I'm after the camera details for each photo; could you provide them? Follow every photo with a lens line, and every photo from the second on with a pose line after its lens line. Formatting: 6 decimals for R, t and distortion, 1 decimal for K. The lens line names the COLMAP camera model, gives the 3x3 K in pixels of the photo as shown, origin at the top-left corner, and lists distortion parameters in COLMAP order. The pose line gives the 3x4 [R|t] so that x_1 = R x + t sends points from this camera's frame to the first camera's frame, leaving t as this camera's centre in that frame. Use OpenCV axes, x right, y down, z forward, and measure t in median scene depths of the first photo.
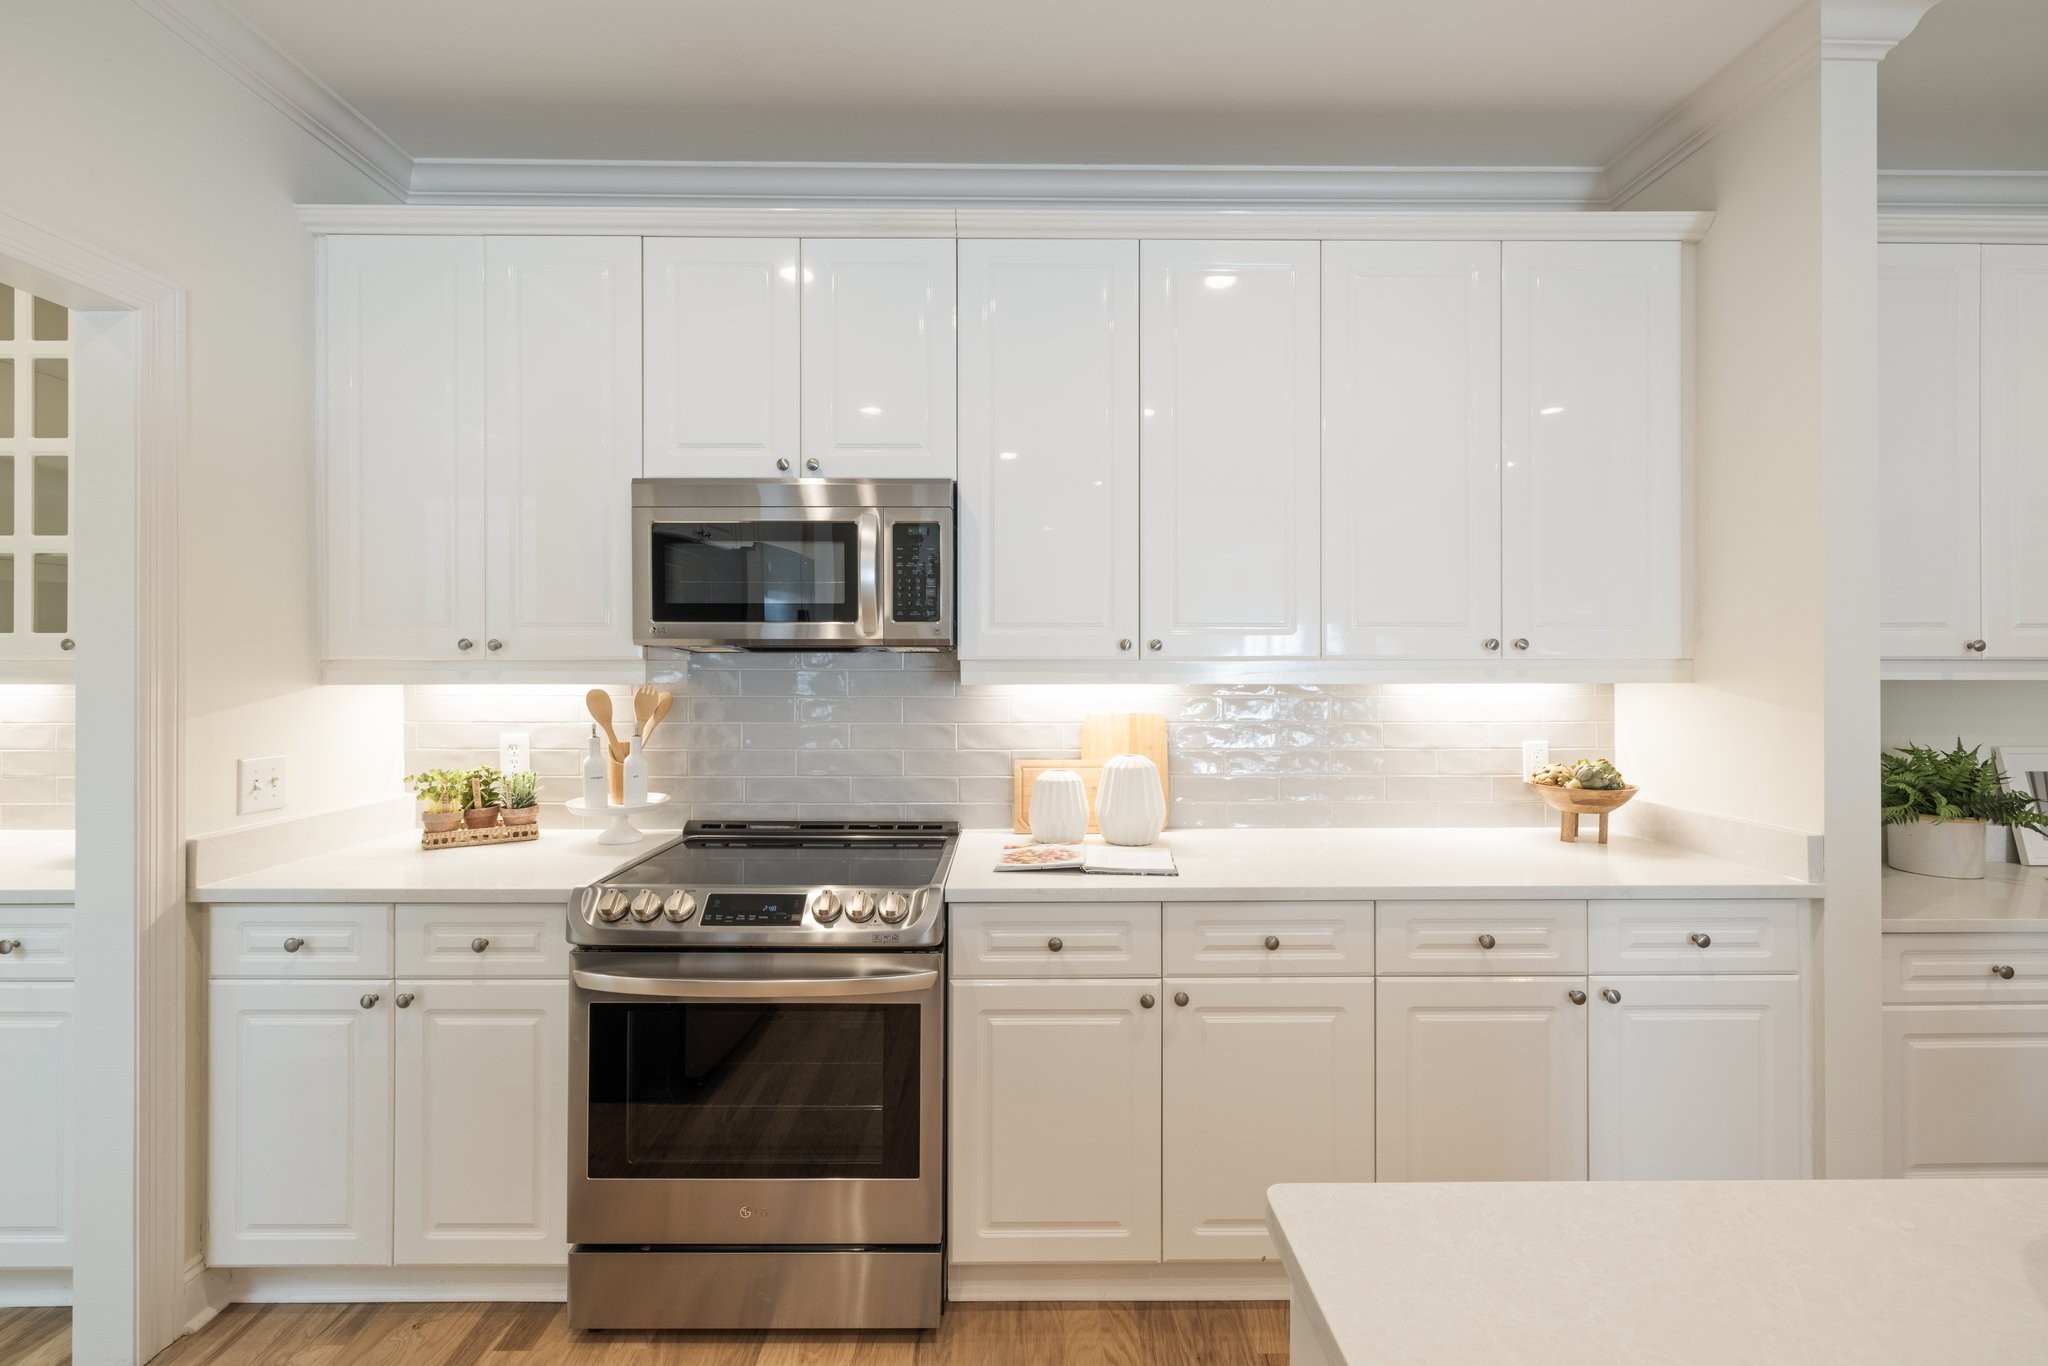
lens RADIAL K [[860.6, 0, 1013.3], [0, 860.6, 661.9], [0, 0, 1]] dist [0.002563, -0.000886]
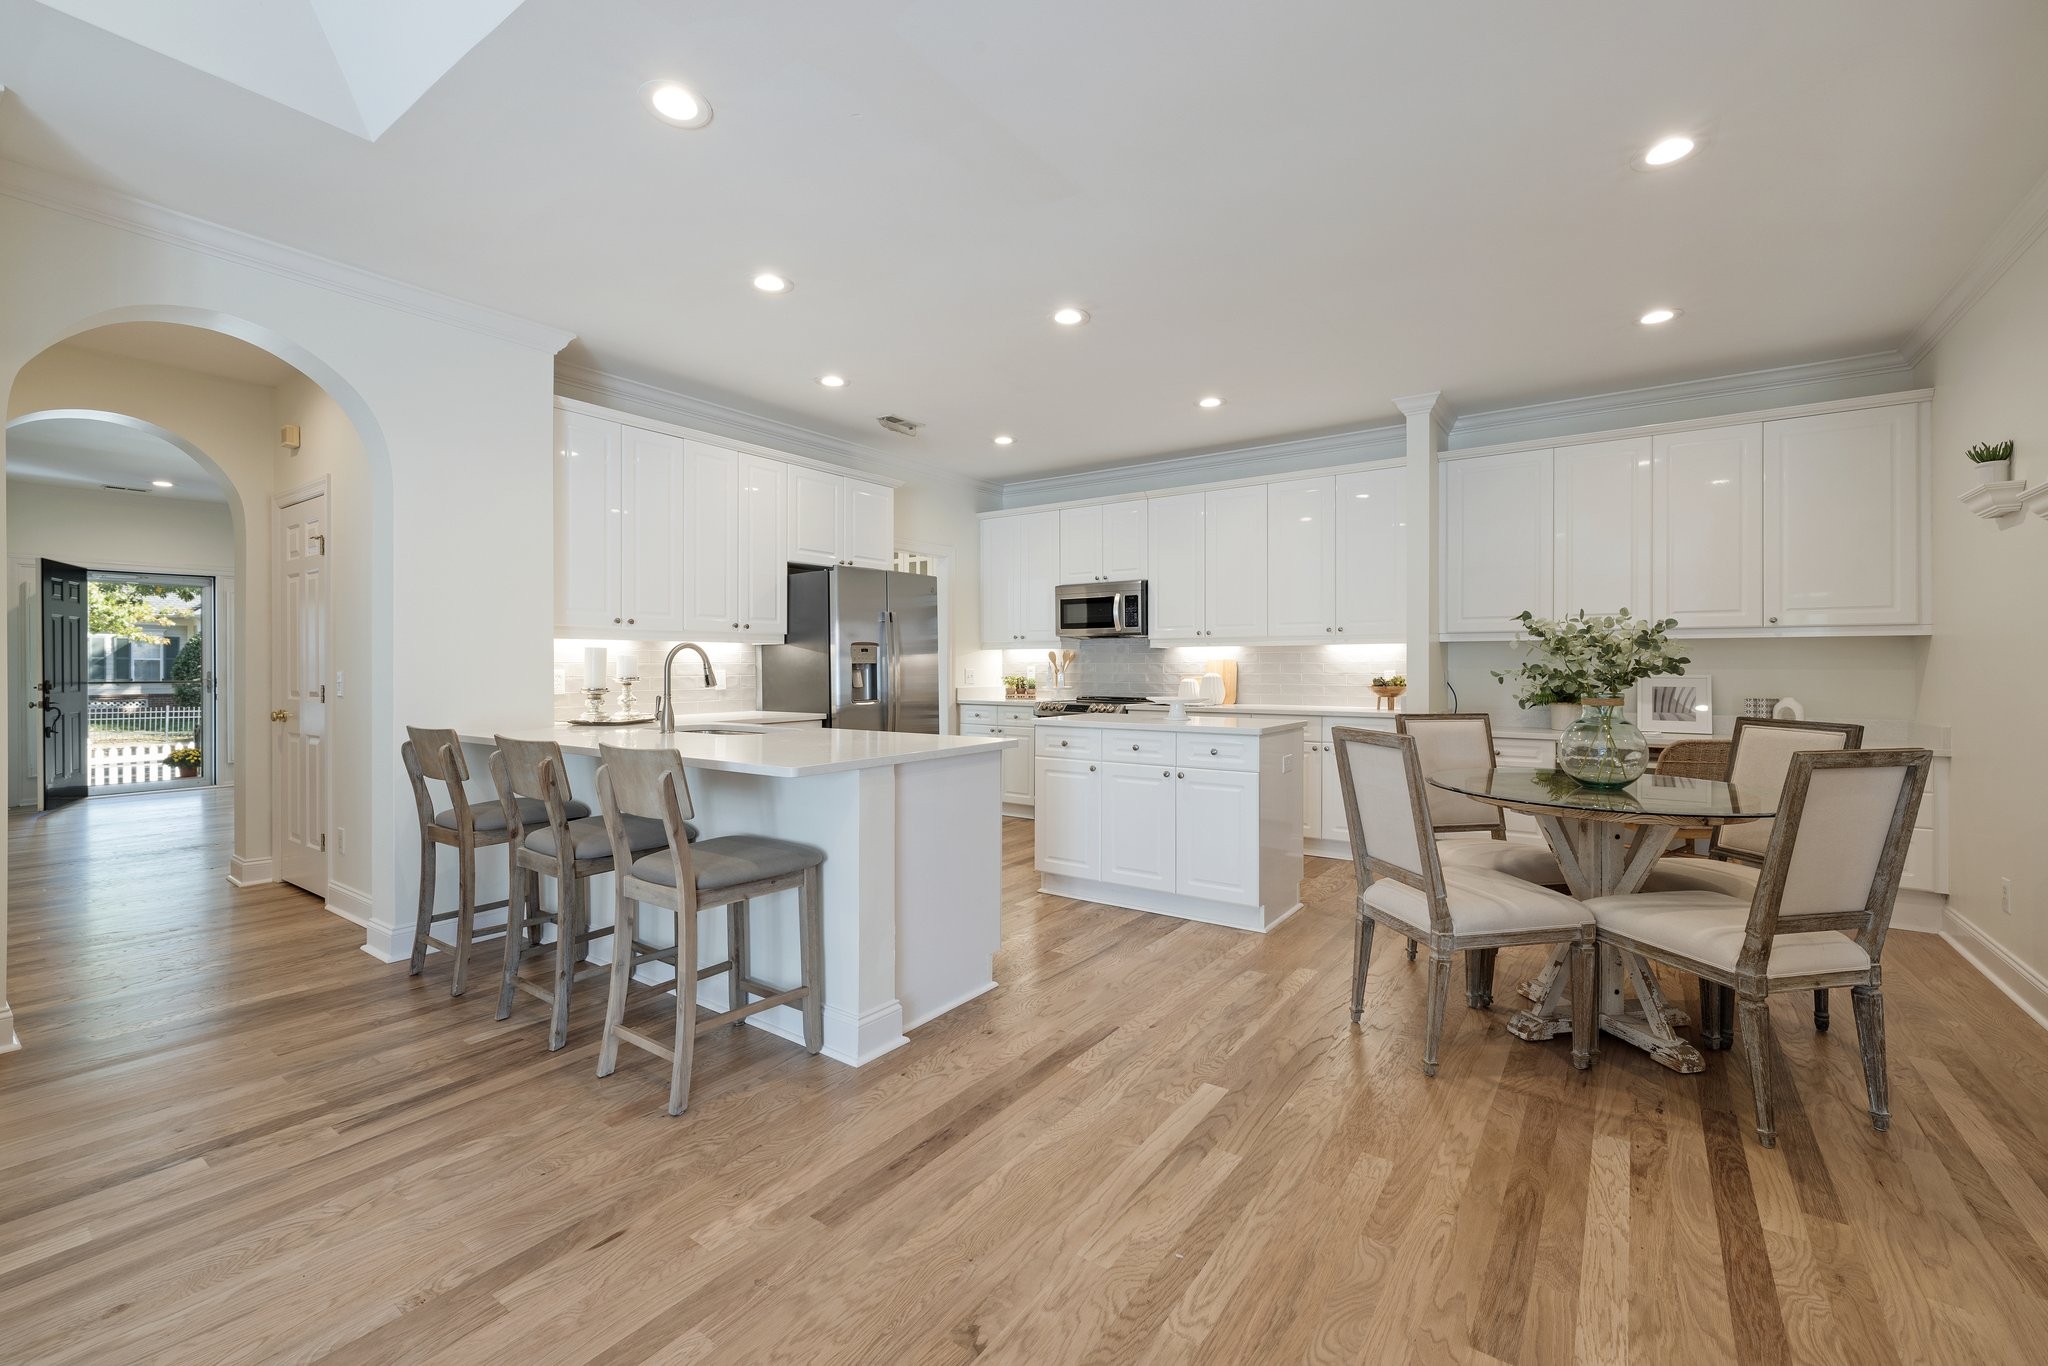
lens RADIAL K [[860.6, 0, 1017.7], [0, 860.6, 682.9], [0, 0, 1]] dist [0.002563, -0.000886]
pose [[0.806811, 0.011962, -0.590688, 1.367472], [0.003782, 0.999670, 0.025409, 0.072619], [0.590797, -0.022734, 0.806500, -1.721080]]
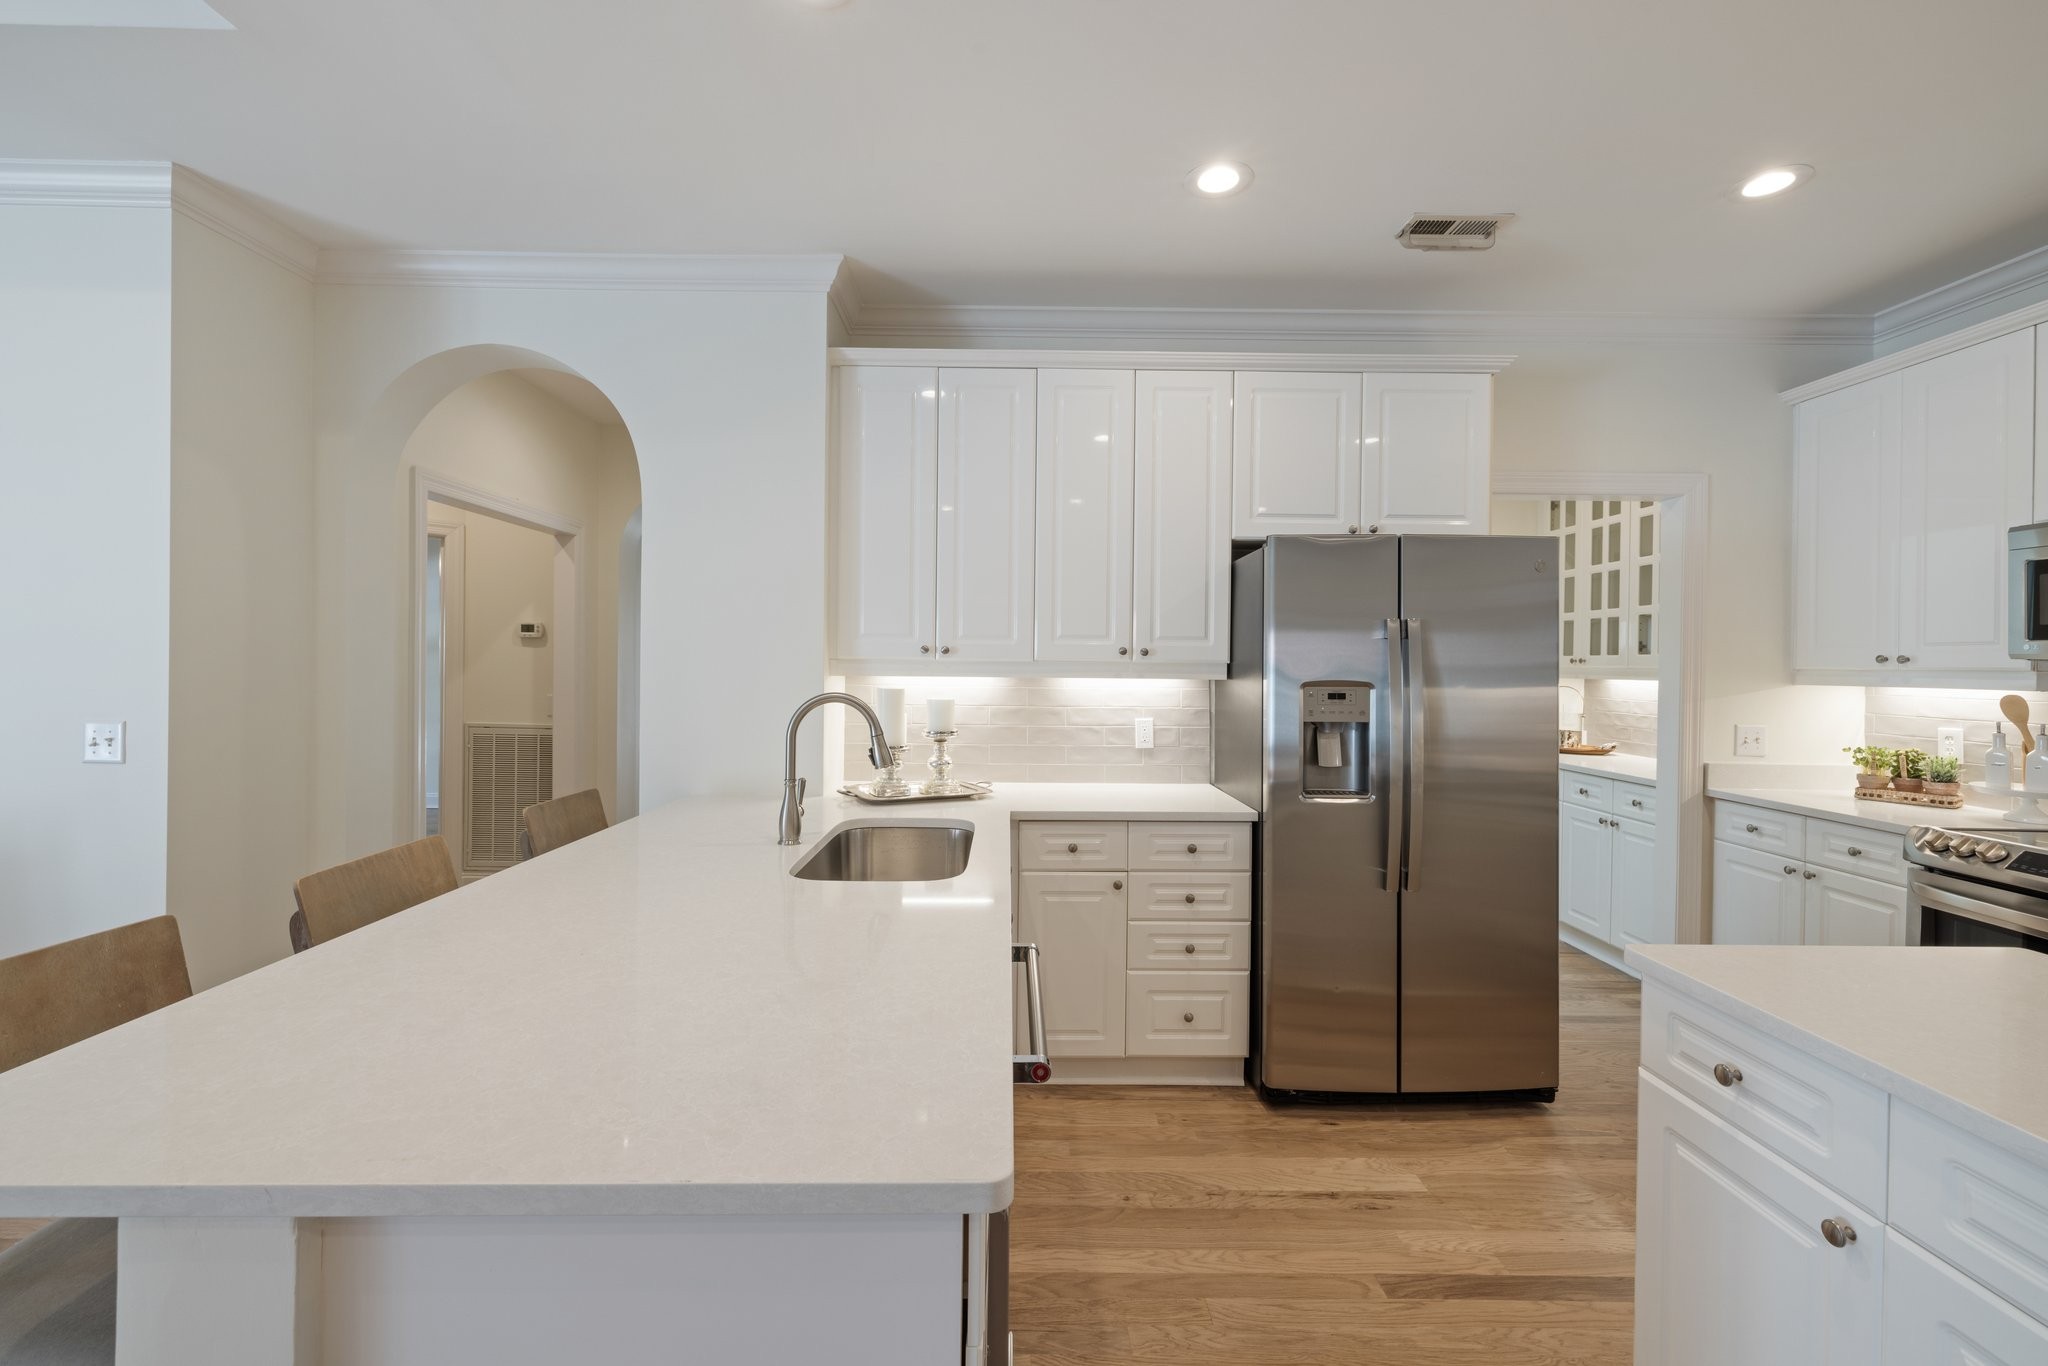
lens RADIAL K [[860.6, 0, 1017.1], [0, 860.6, 674.5], [0, 0, 1]] dist [0.002563, -0.000886]
pose [[-0.002196, 0.011592, -0.999930, 0.809956], [-0.004844, 0.999921, 0.011603, -0.004466], [0.999986, 0.004869, -0.002140, -0.444511]]
